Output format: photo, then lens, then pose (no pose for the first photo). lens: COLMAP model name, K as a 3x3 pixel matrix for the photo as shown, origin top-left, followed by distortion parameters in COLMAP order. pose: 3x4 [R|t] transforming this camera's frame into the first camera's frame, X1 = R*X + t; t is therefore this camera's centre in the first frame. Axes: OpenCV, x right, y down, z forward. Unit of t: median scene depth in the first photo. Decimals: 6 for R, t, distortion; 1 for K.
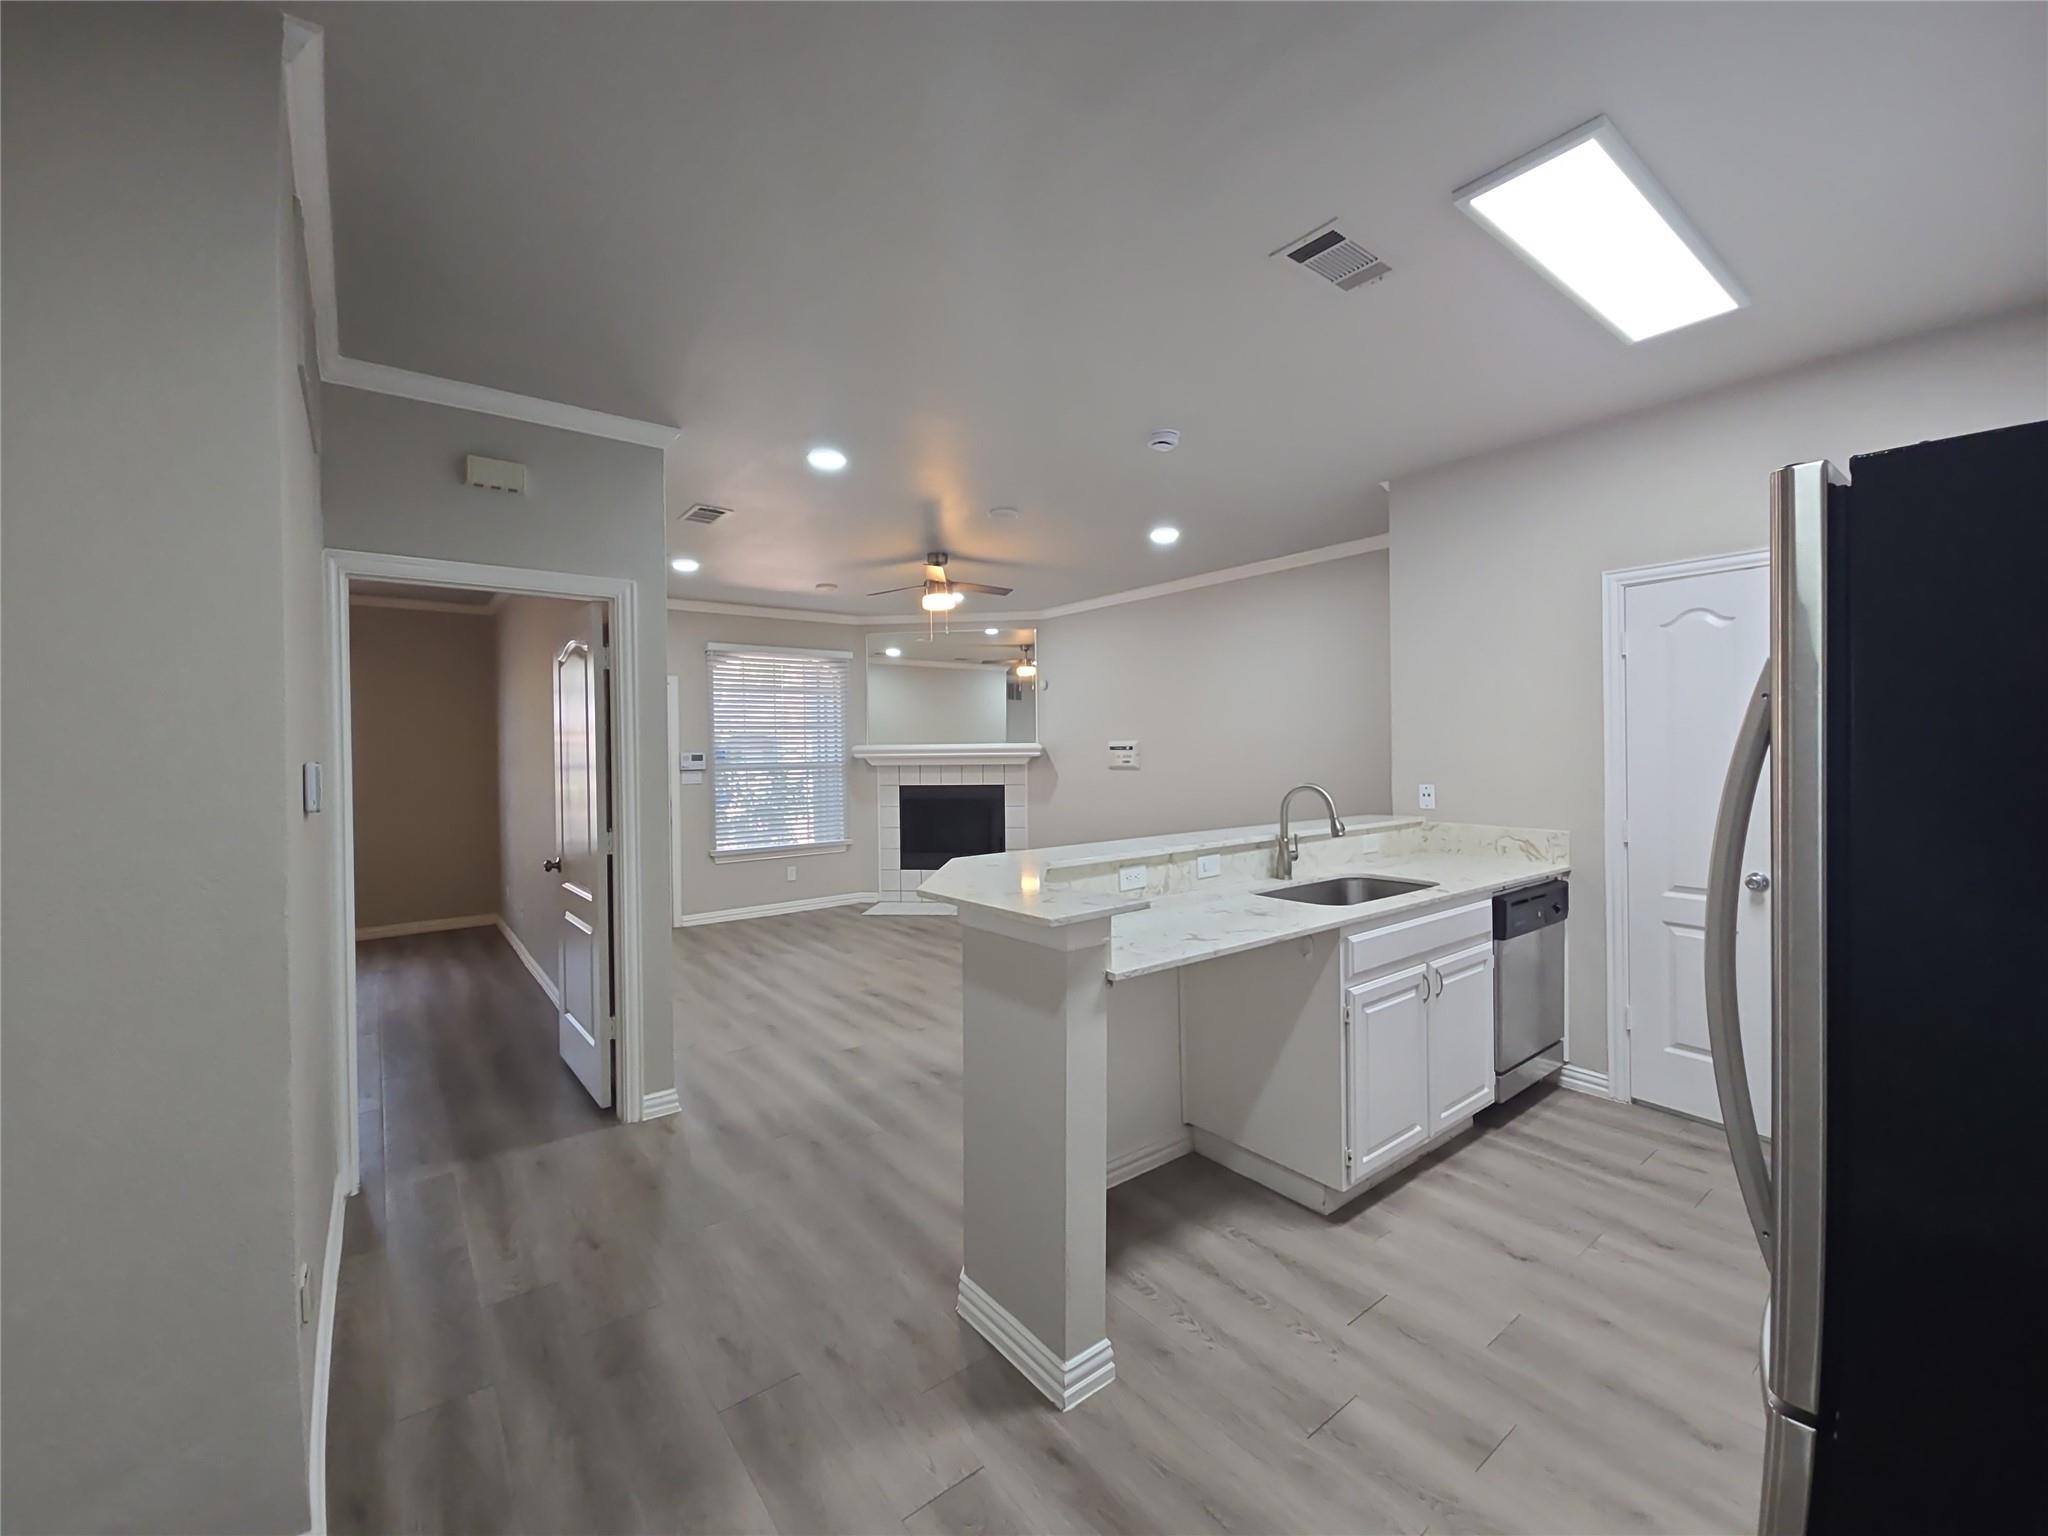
lens RADIAL K [[836.6, 0, 1020.7], [0, 836.6, 754.6], [0, 0, 1]] dist [0.002302, -0.000809]
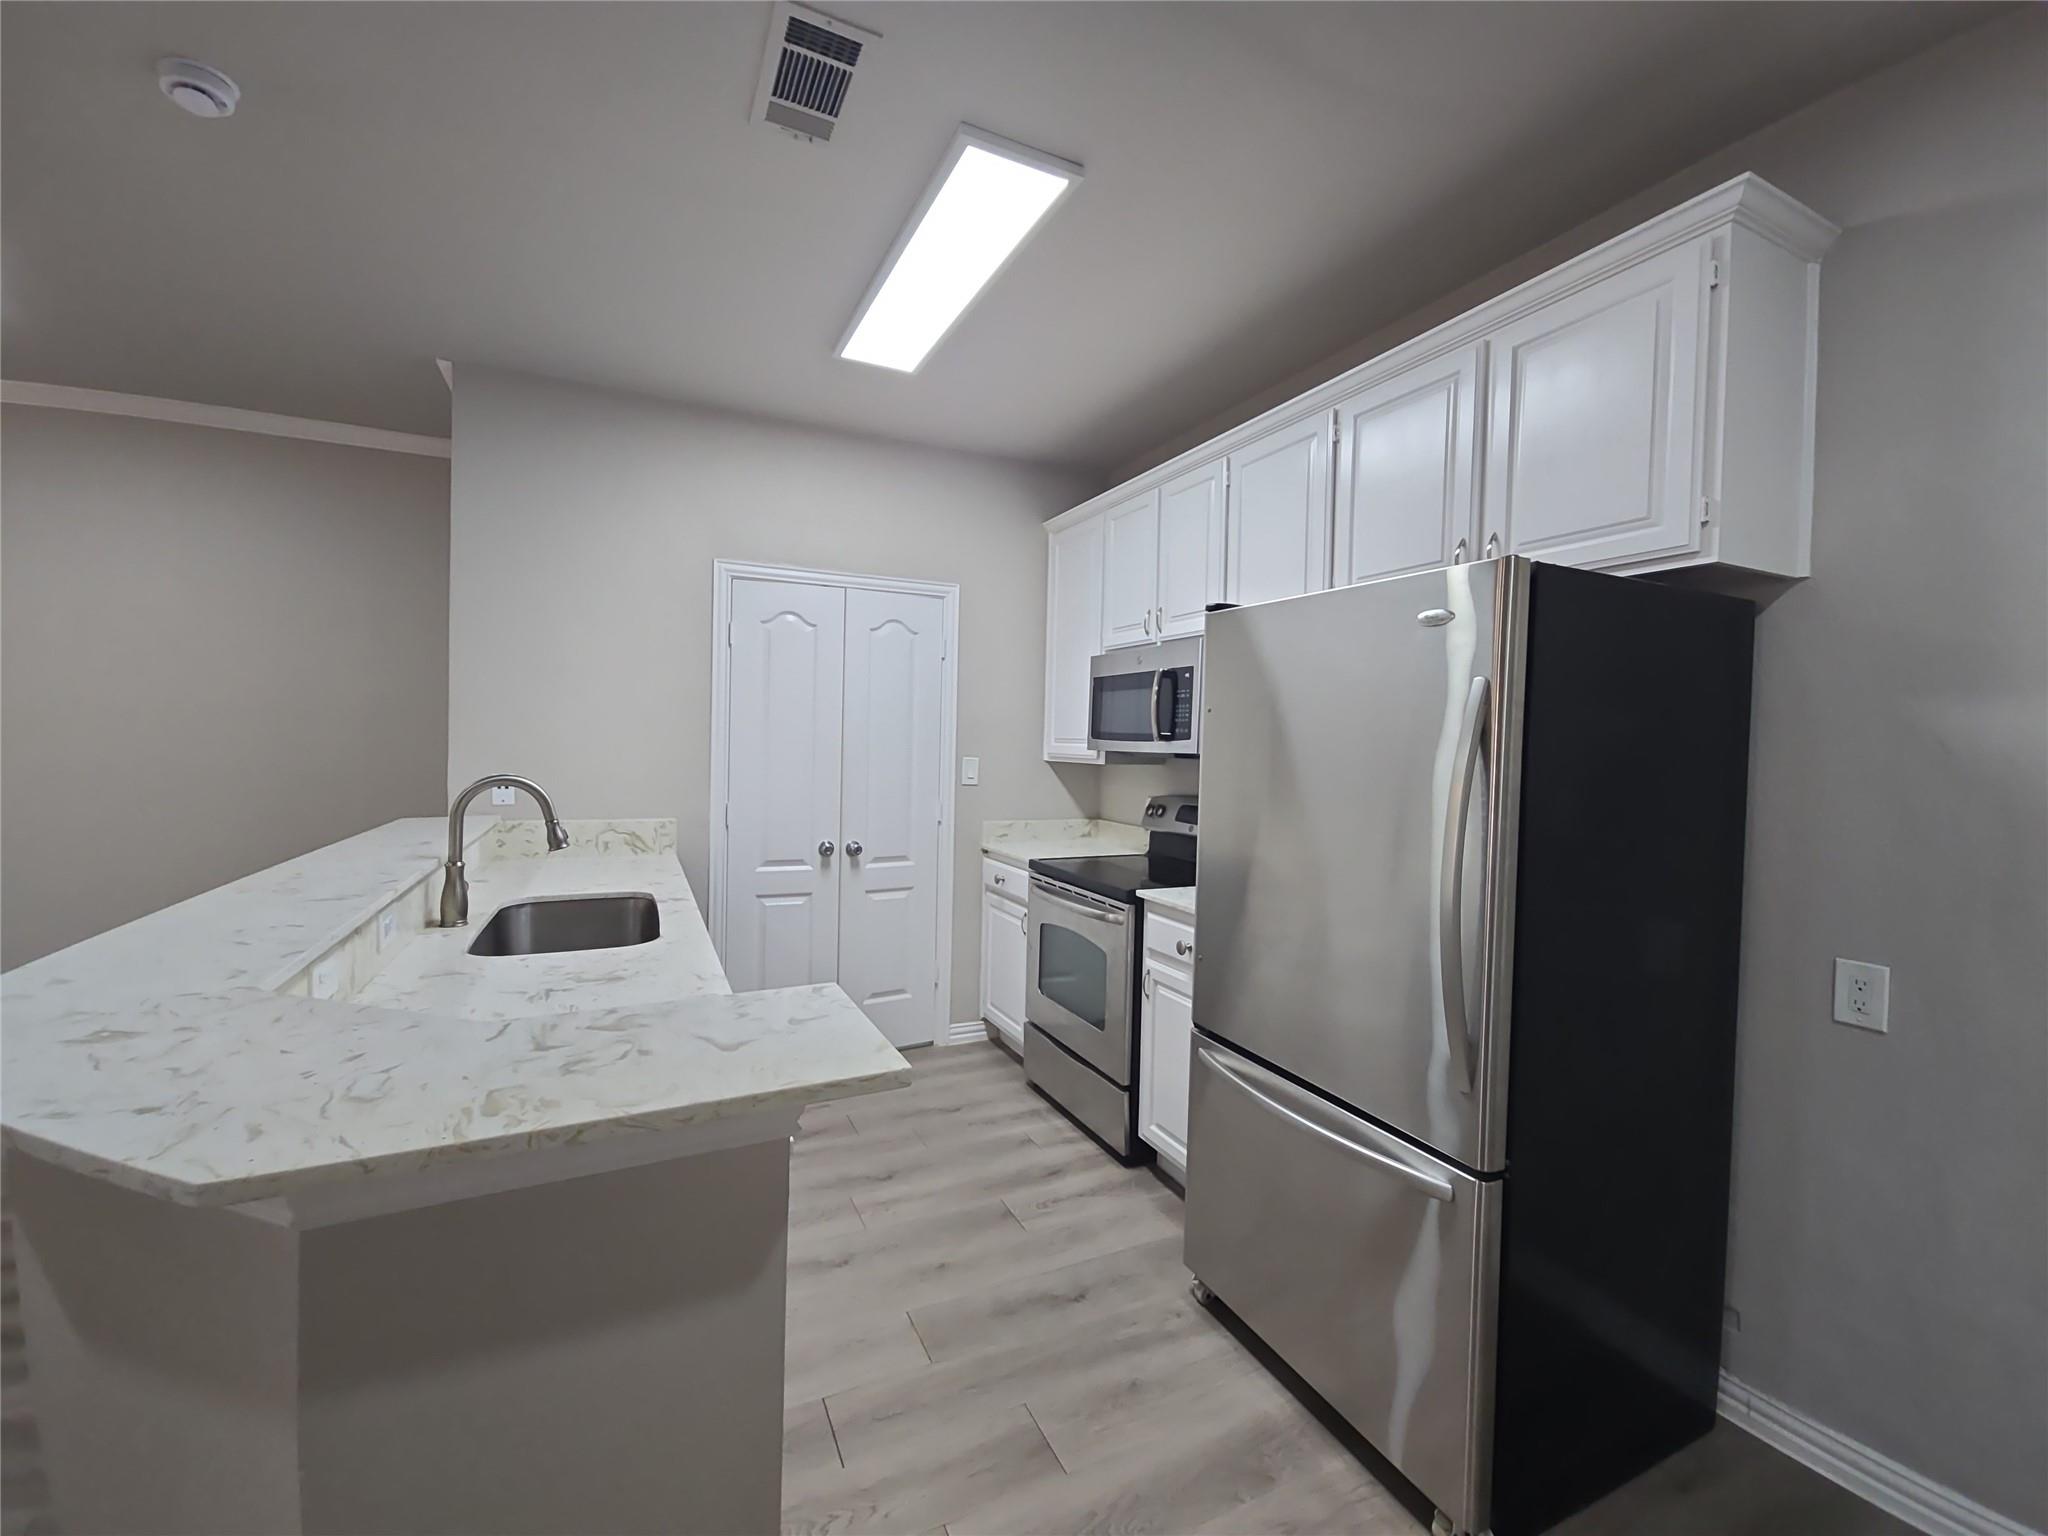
lens RADIAL K [[834.9, 0, 1020.7], [0, 834.9, 755.8], [0, 0, 1]] dist [-0.000484, -0.000994]
pose [[0.212700, 0.000708, 0.977117, -0.135724], [-0.017885, 0.999835, 0.003169, 0.006023], [-0.976954, -0.018150, 0.212678, 0.279579]]
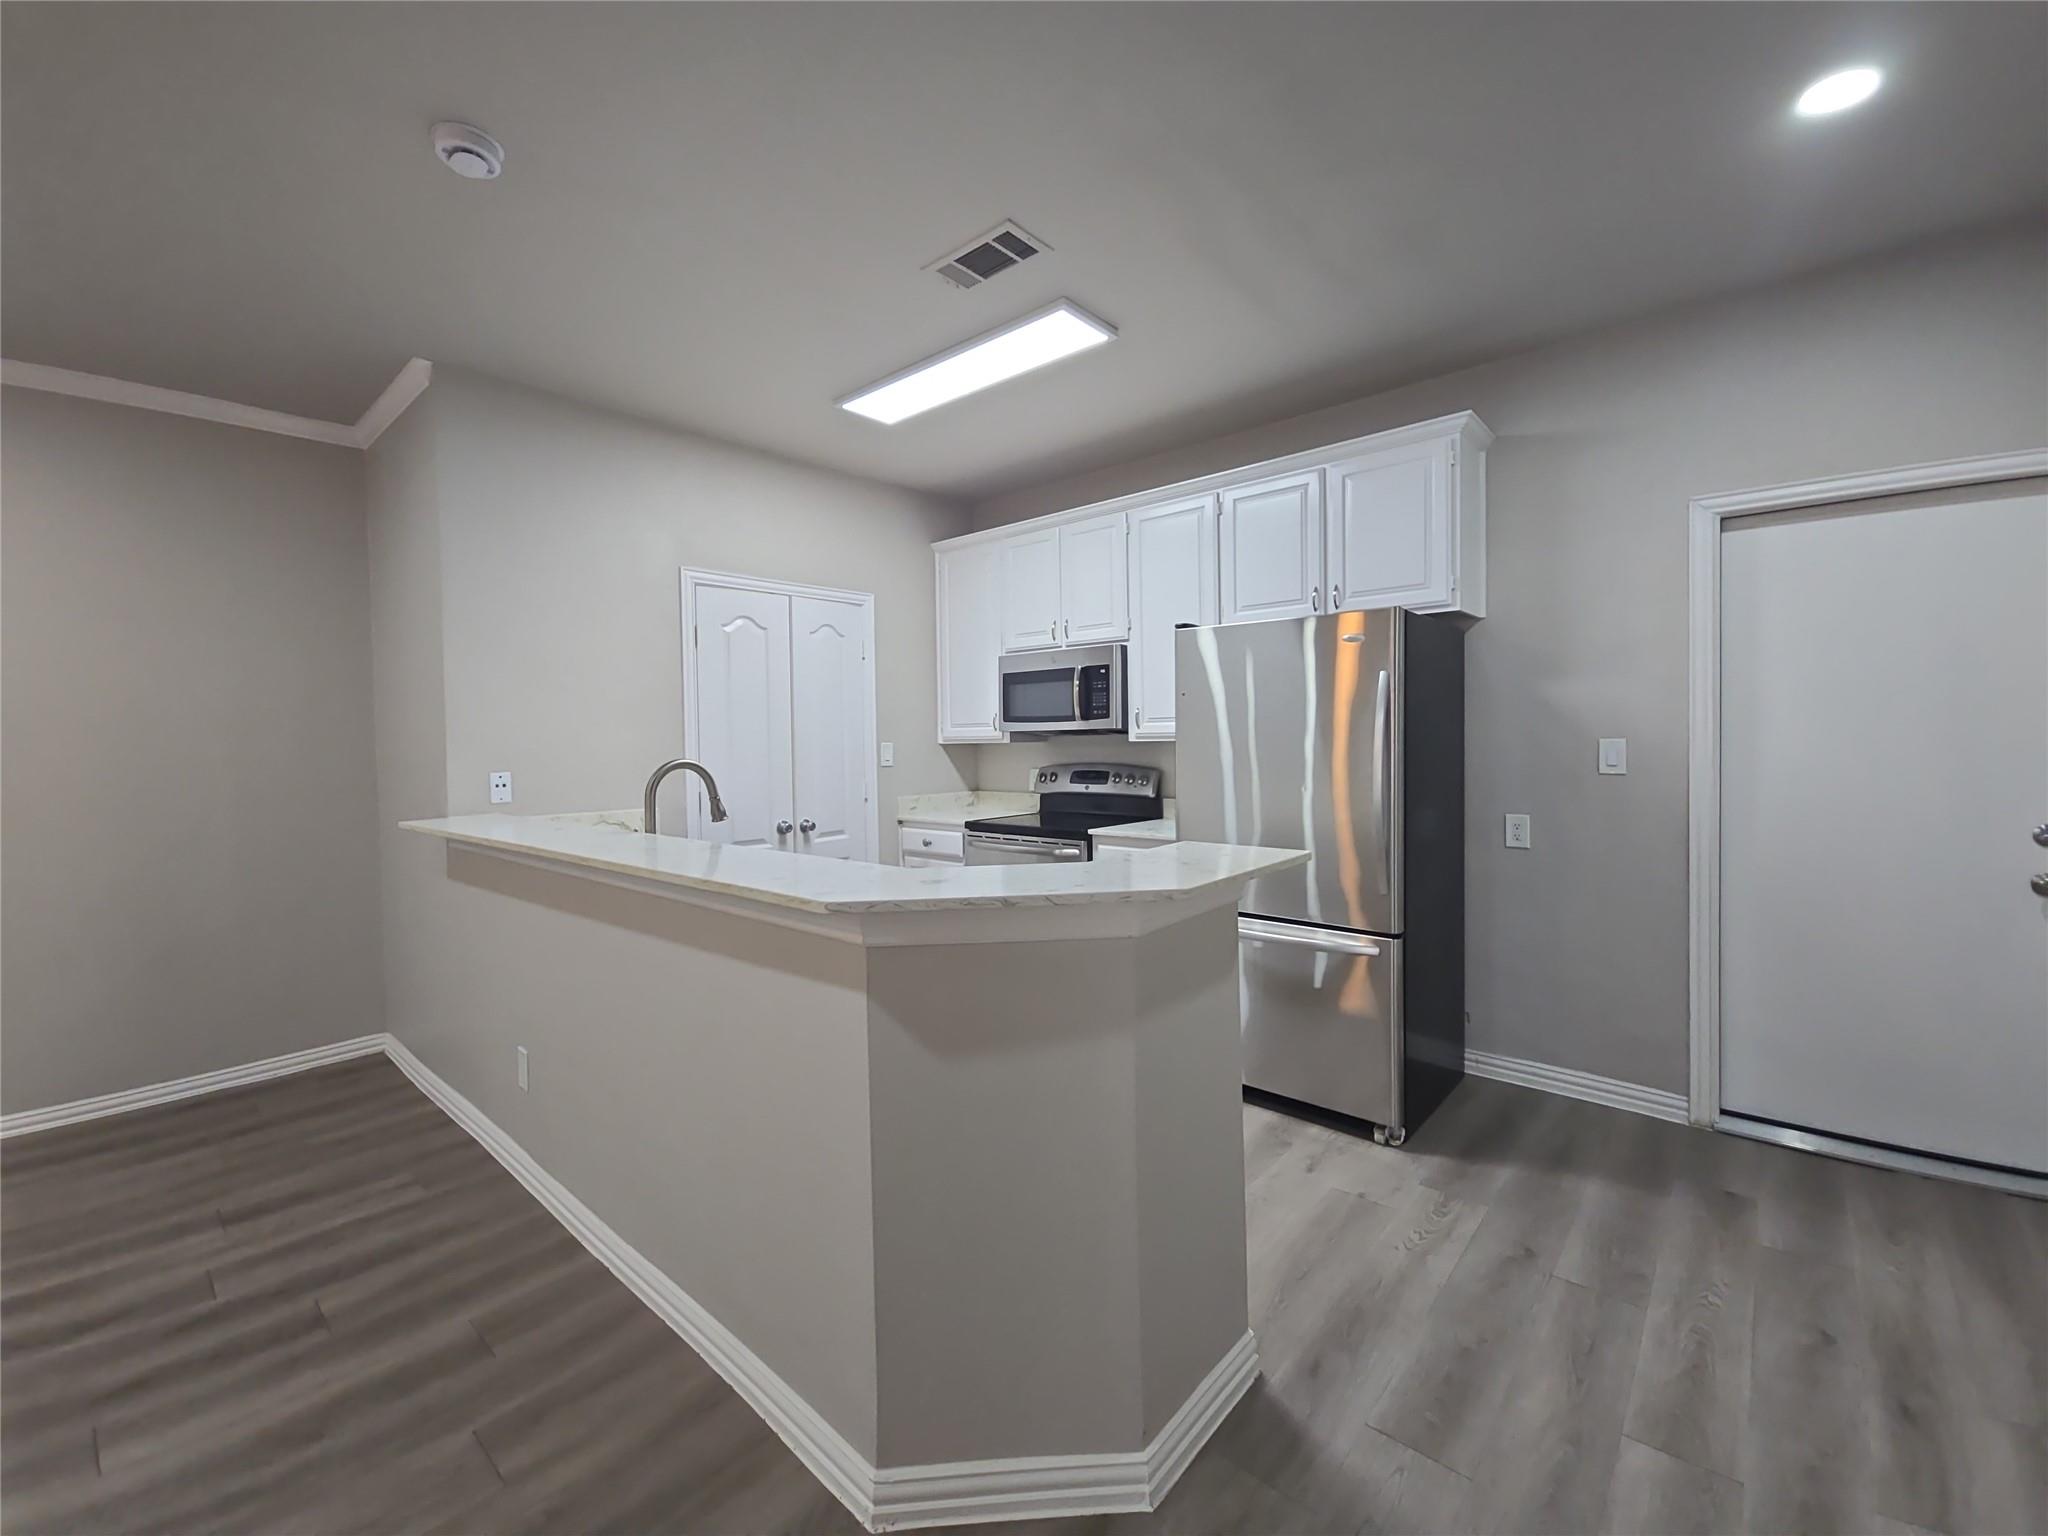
lens RADIAL K [[834.9, 0, 1020.7], [0, 834.9, 755.8], [0, 0, 1]] dist [-0.000484, -0.000994]
pose [[-0.185102, -0.004472, 0.982709, -0.300925], [0.026480, 0.999604, 0.009537, 0.019858], [-0.982362, 0.027787, -0.184911, 0.510301]]
